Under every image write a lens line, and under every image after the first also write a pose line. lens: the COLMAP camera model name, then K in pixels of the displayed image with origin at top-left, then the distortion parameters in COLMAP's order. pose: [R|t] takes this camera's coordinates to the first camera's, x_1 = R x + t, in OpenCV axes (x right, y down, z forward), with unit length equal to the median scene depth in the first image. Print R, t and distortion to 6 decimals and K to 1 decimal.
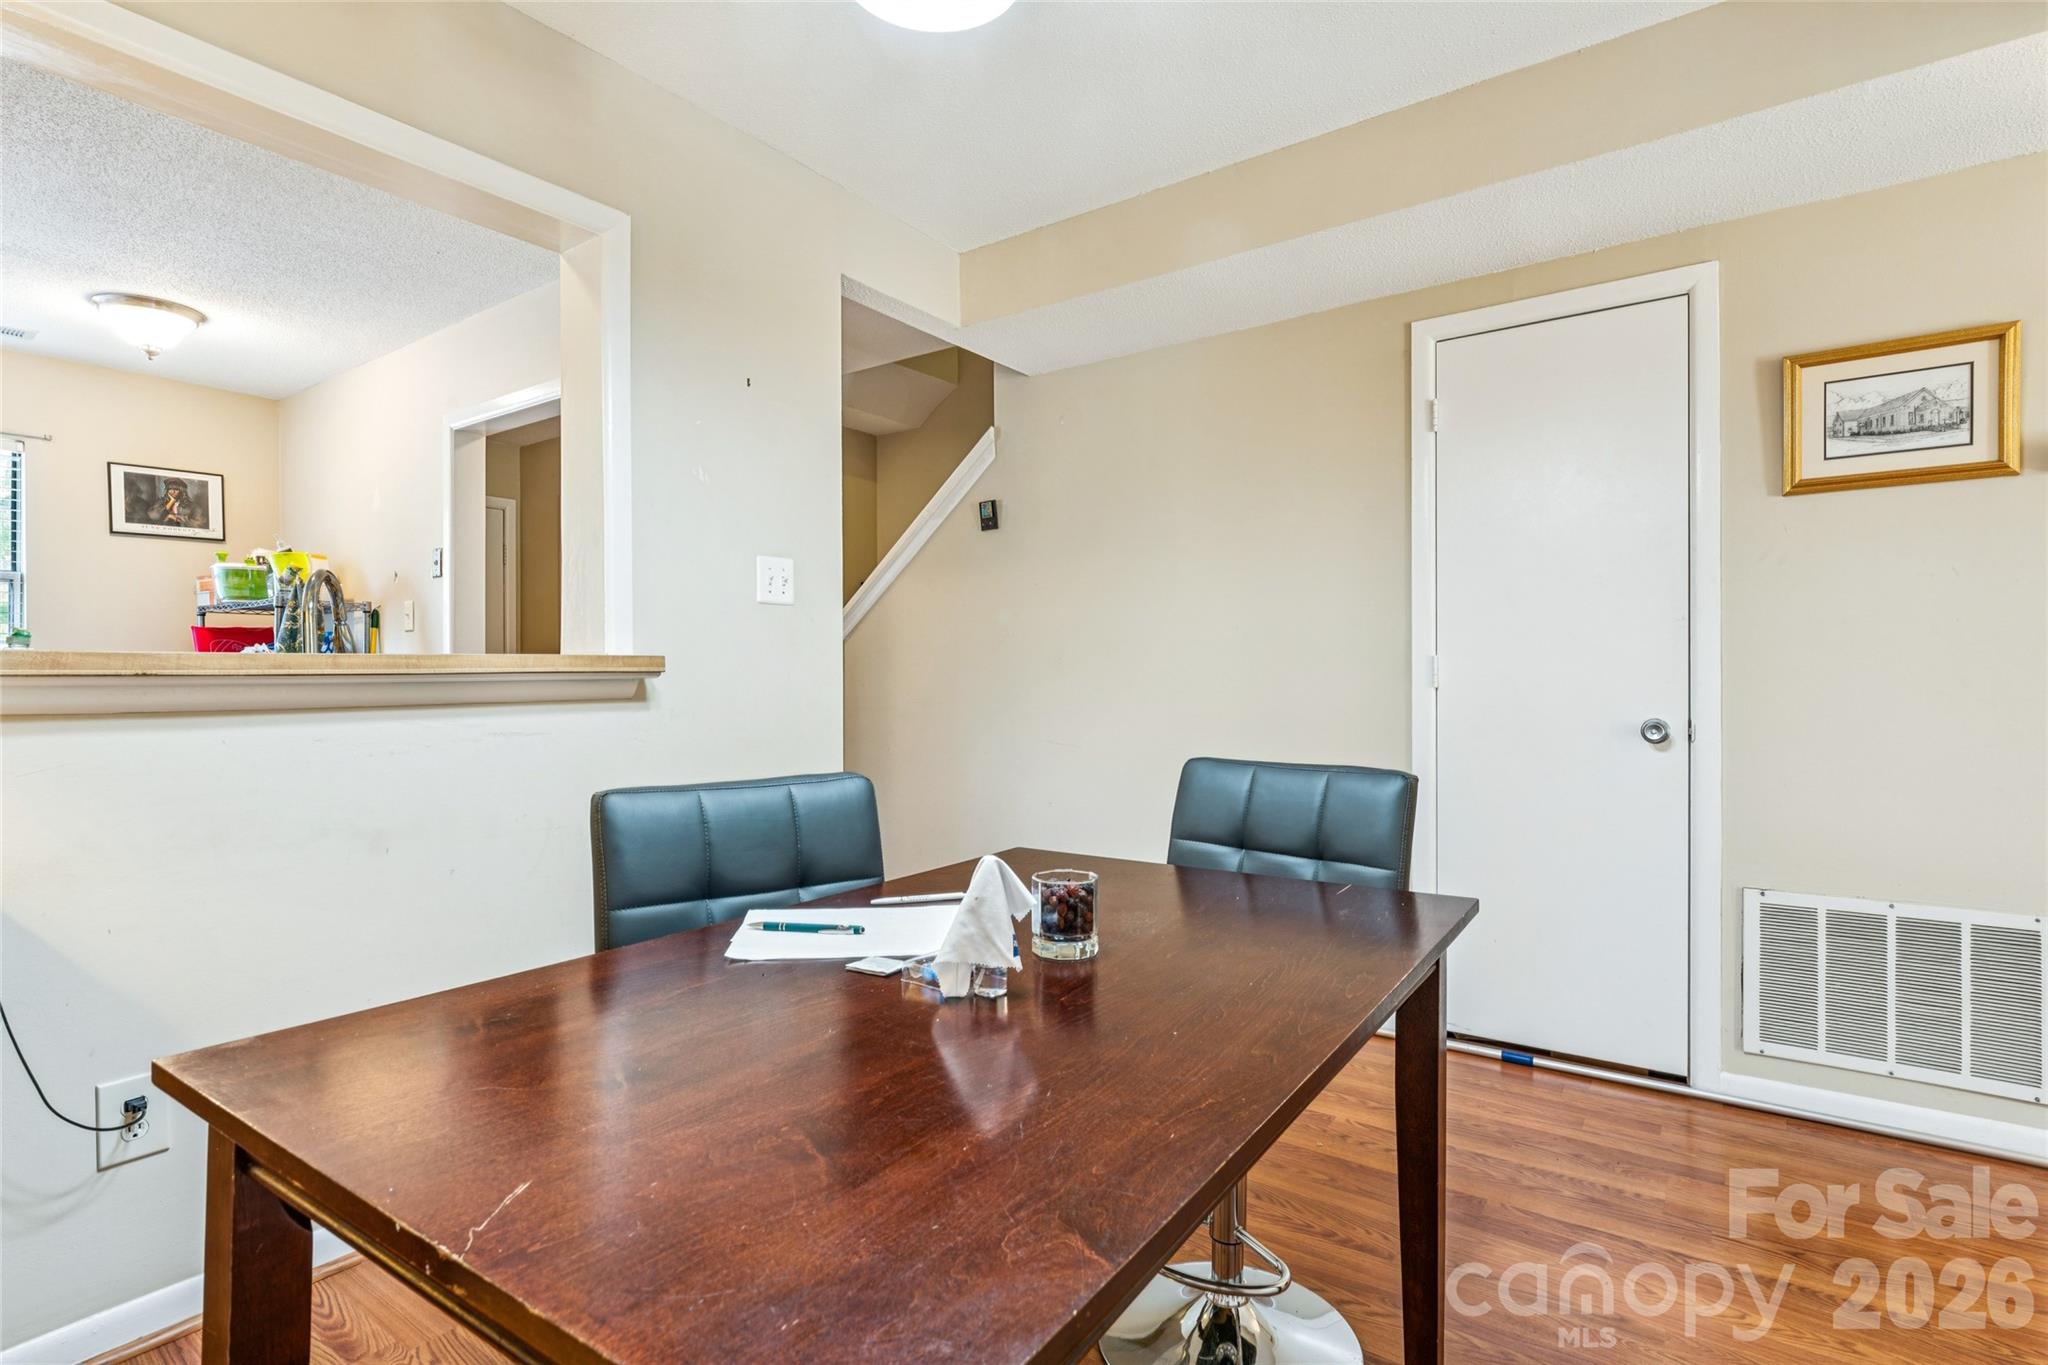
lens RADIAL K [[1004.2, 0, 1020.0], [0, 1004.2, 685.2], [0, 0, 1]] dist [0.002278, 0.000320]
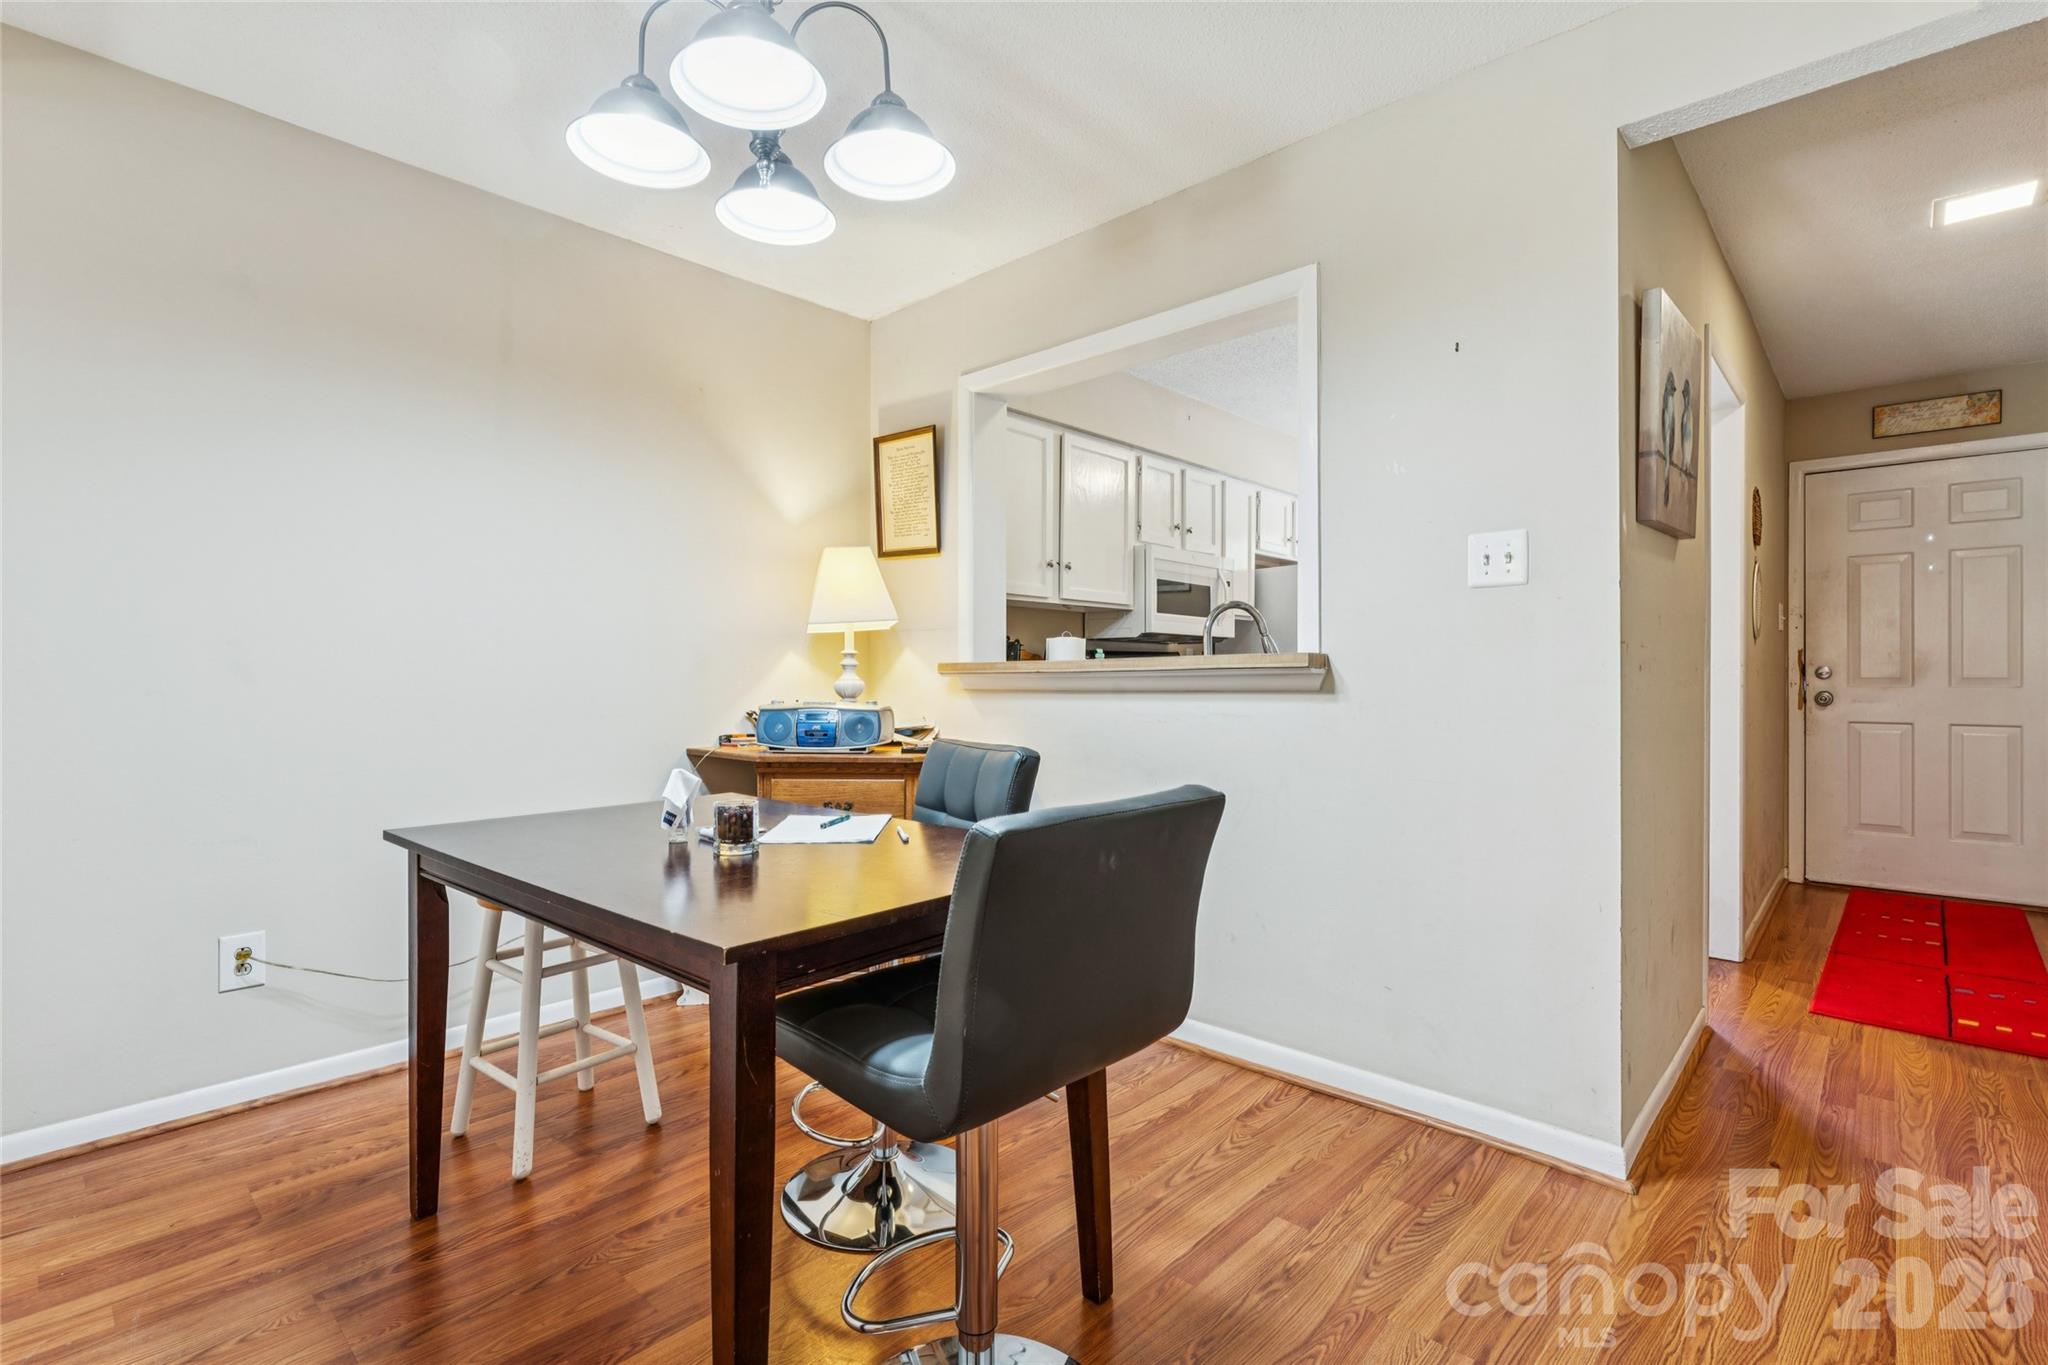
lens RADIAL K [[949.8, 0, 1021.0], [0, 949.8, 671.2], [0, 0, 1]] dist [-0.002213, 0.000513]
pose [[-0.113926, -0.005362, -0.993475, 0.665799], [-0.002087, 0.999985, -0.005158, -0.002813], [0.993487, 0.001486, -0.113935, 0.750976]]
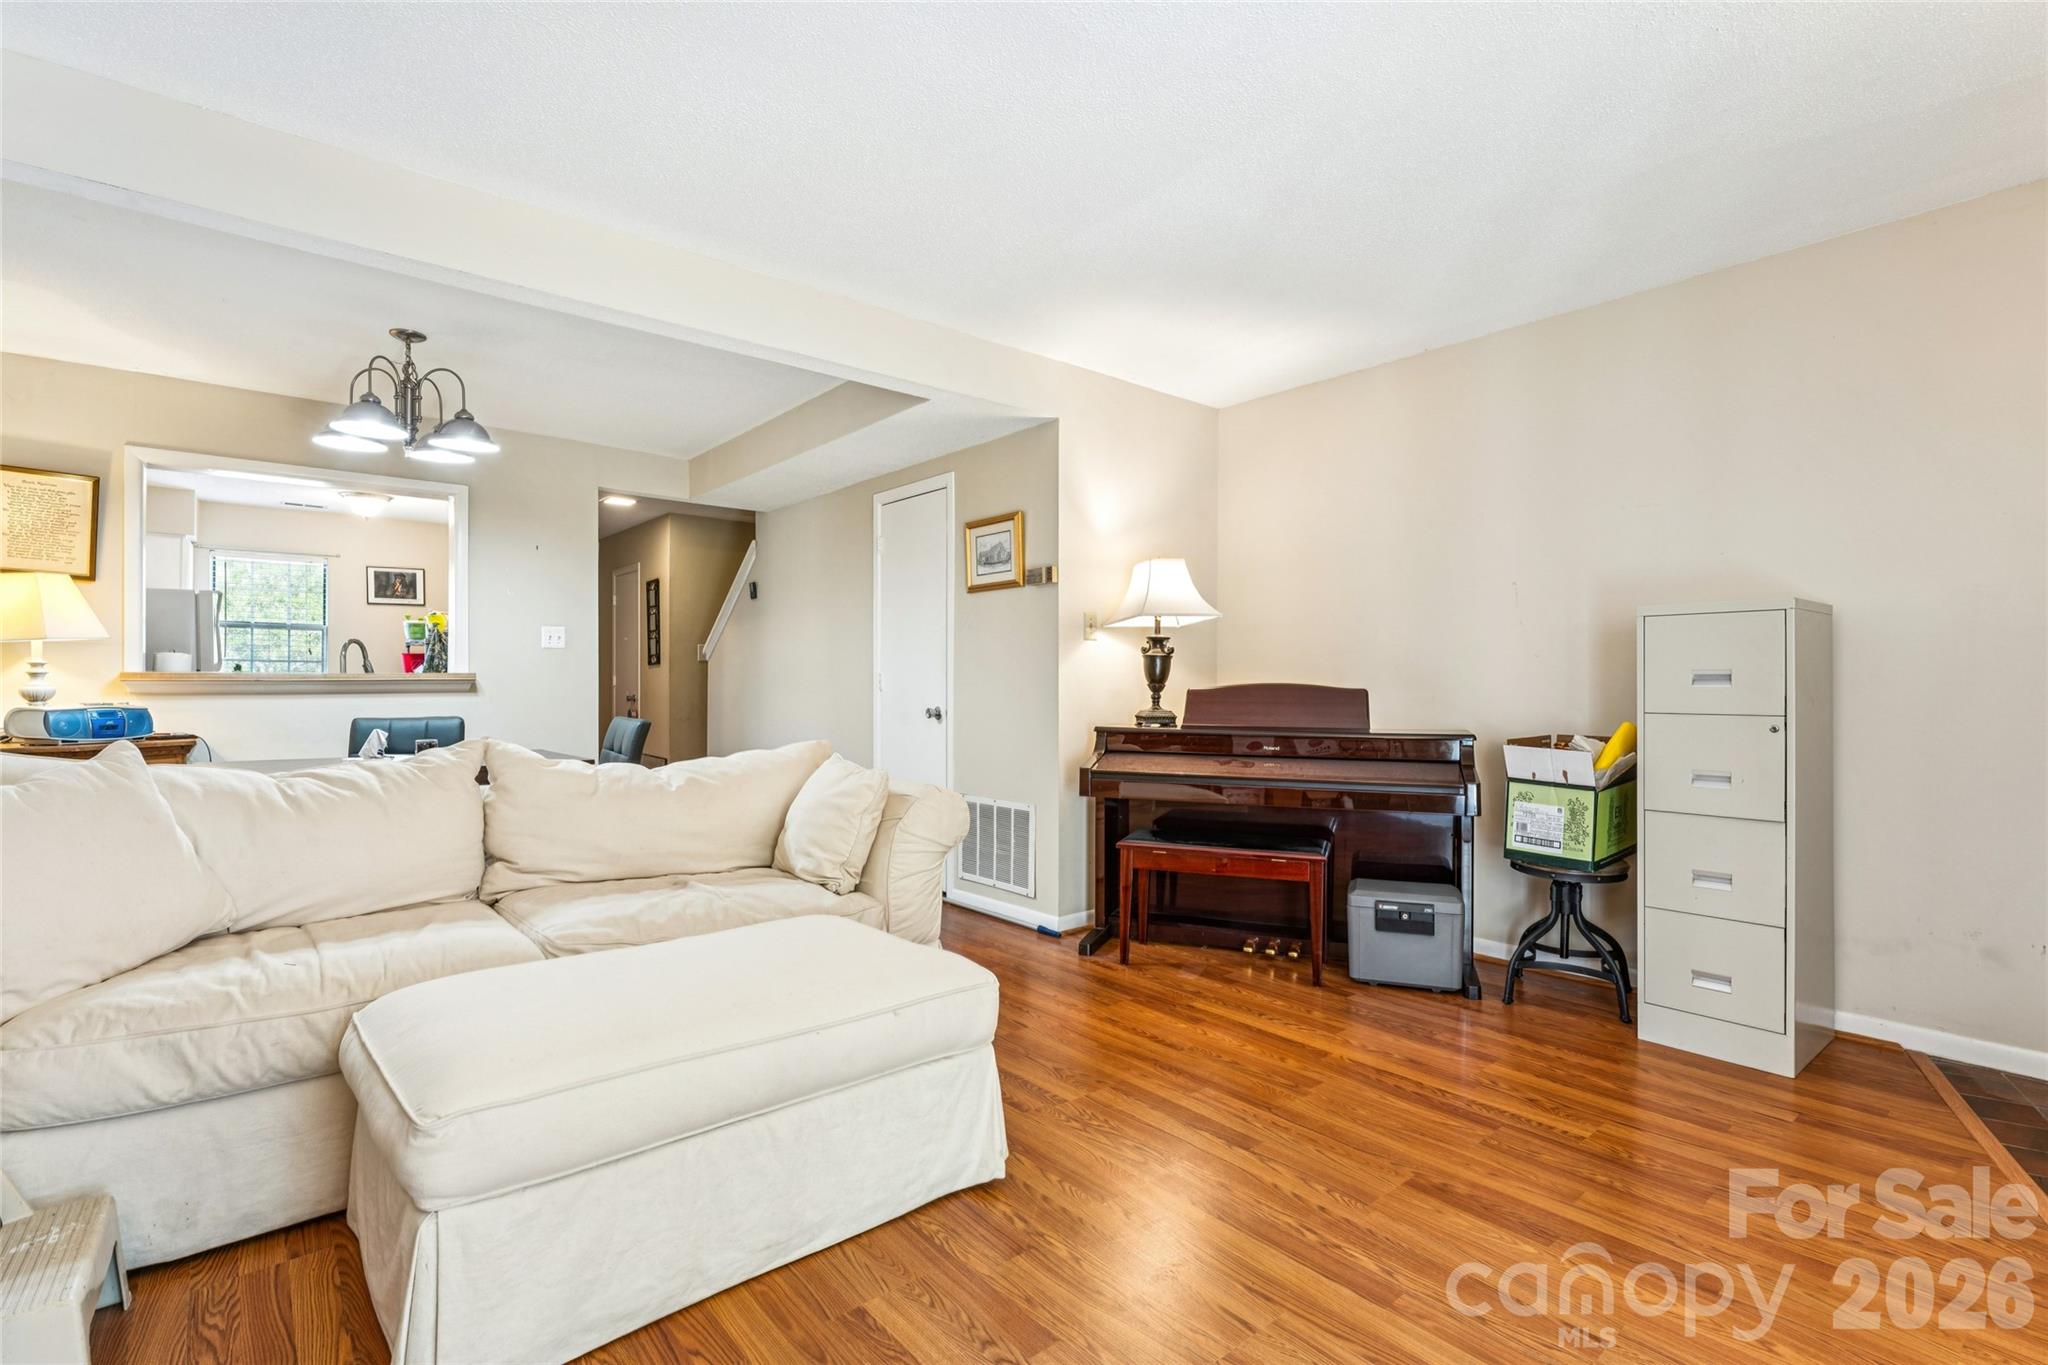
lens RADIAL K [[933.1, 0, 1017.9], [0, 933.1, 686.1], [0, 0, 1]] dist [-0.002785, -0.000506]
pose [[0.970939, 0.006191, -0.239248, 1.297411], [-0.006742, 0.999976, -0.001485, -0.005018], [0.239233, 0.003055, 0.970957, -0.748336]]
